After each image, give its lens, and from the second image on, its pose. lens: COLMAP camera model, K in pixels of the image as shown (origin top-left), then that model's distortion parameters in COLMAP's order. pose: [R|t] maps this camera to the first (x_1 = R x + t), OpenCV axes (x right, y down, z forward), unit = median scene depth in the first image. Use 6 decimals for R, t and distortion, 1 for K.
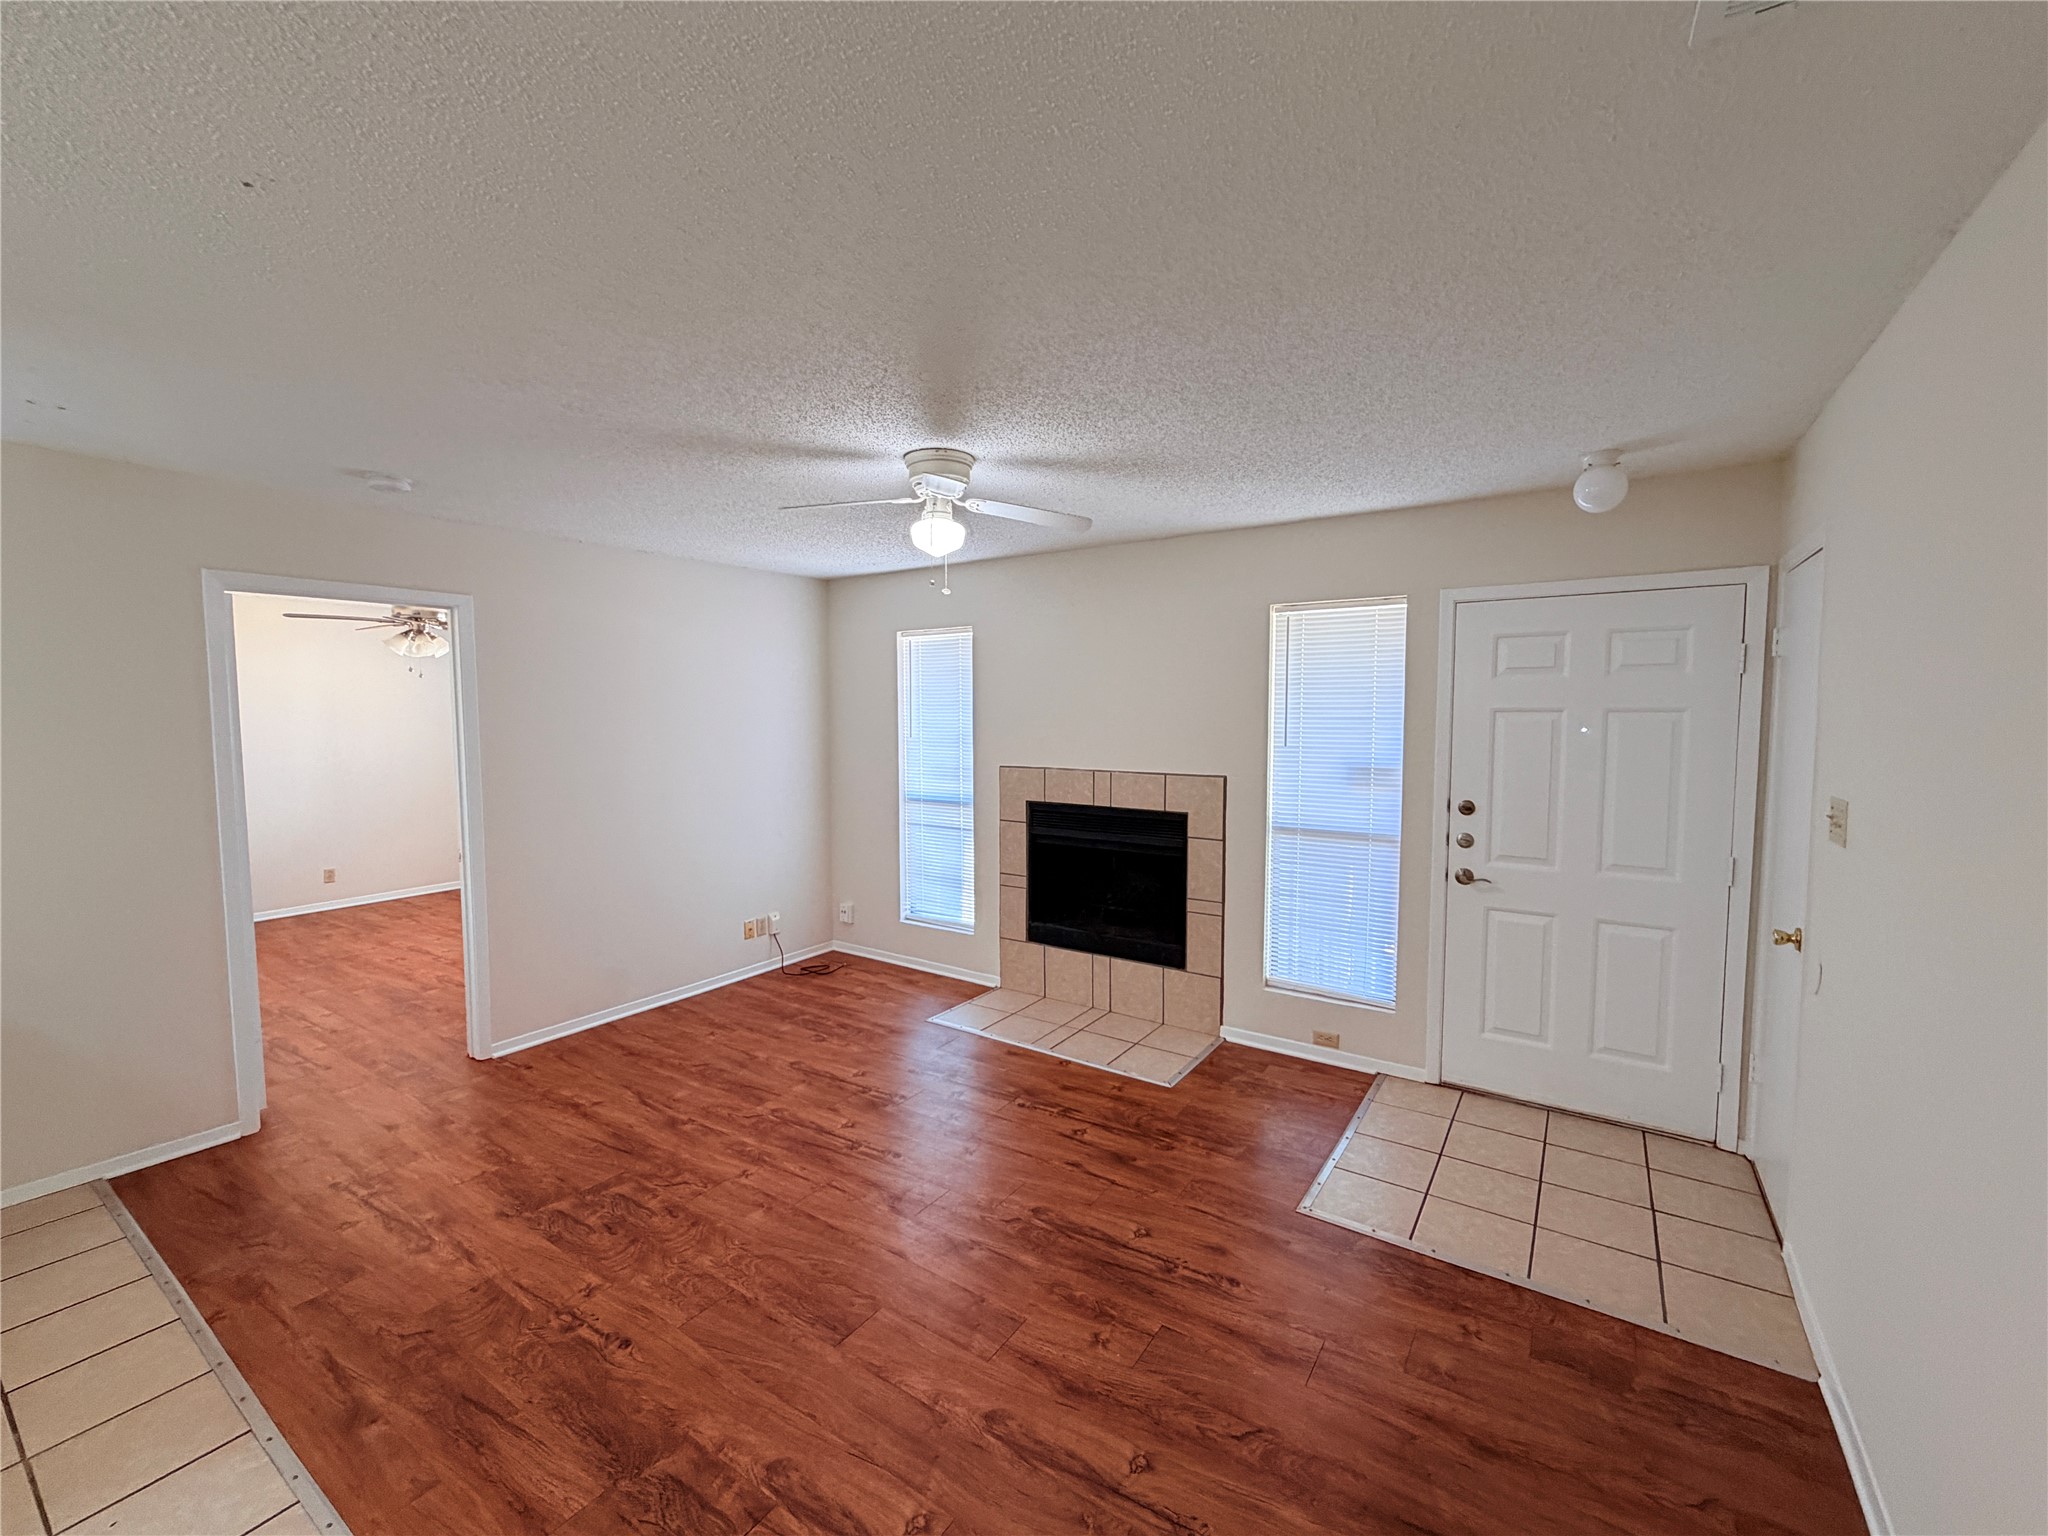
lens RADIAL K [[830.3, 0, 1028.0], [0, 830.3, 751.2], [0, 0, 1]] dist [-0.004225, 0.000221]
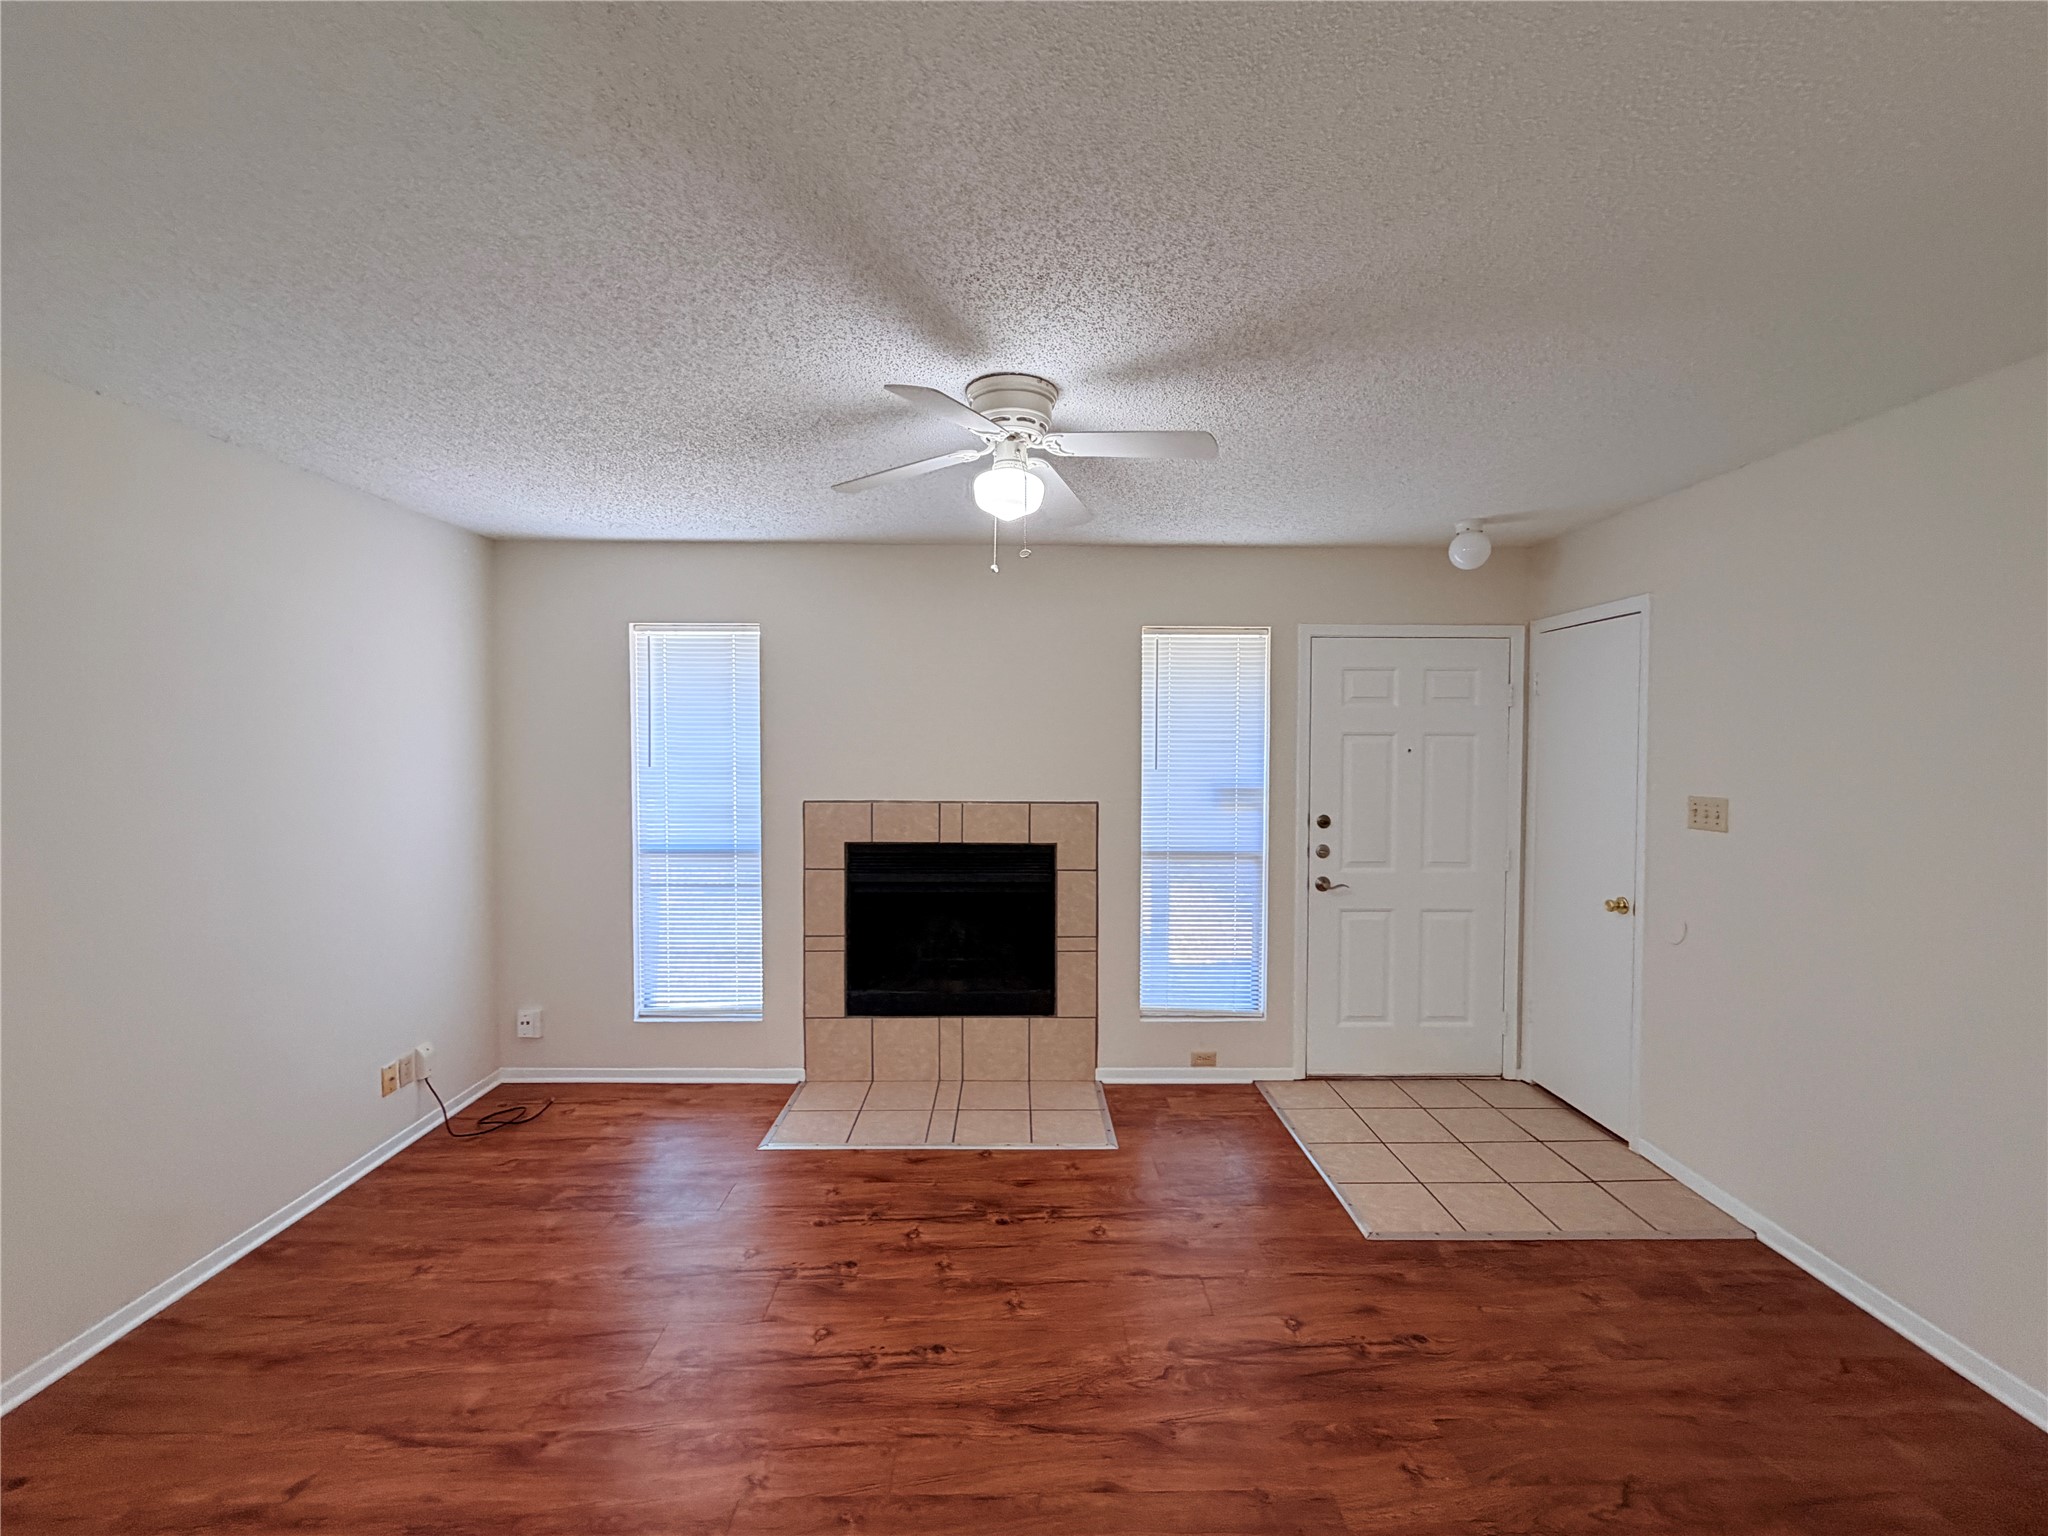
lens RADIAL K [[830.3, 0, 1027.2], [0, 830.3, 761.7], [0, 0, 1]] dist [-0.004225, 0.000221]
pose [[0.823629, -0.009326, 0.567052, -0.371135], [0.022827, 0.999600, -0.016715, -0.002237], [-0.566669, 0.026711, 0.823512, 0.269497]]
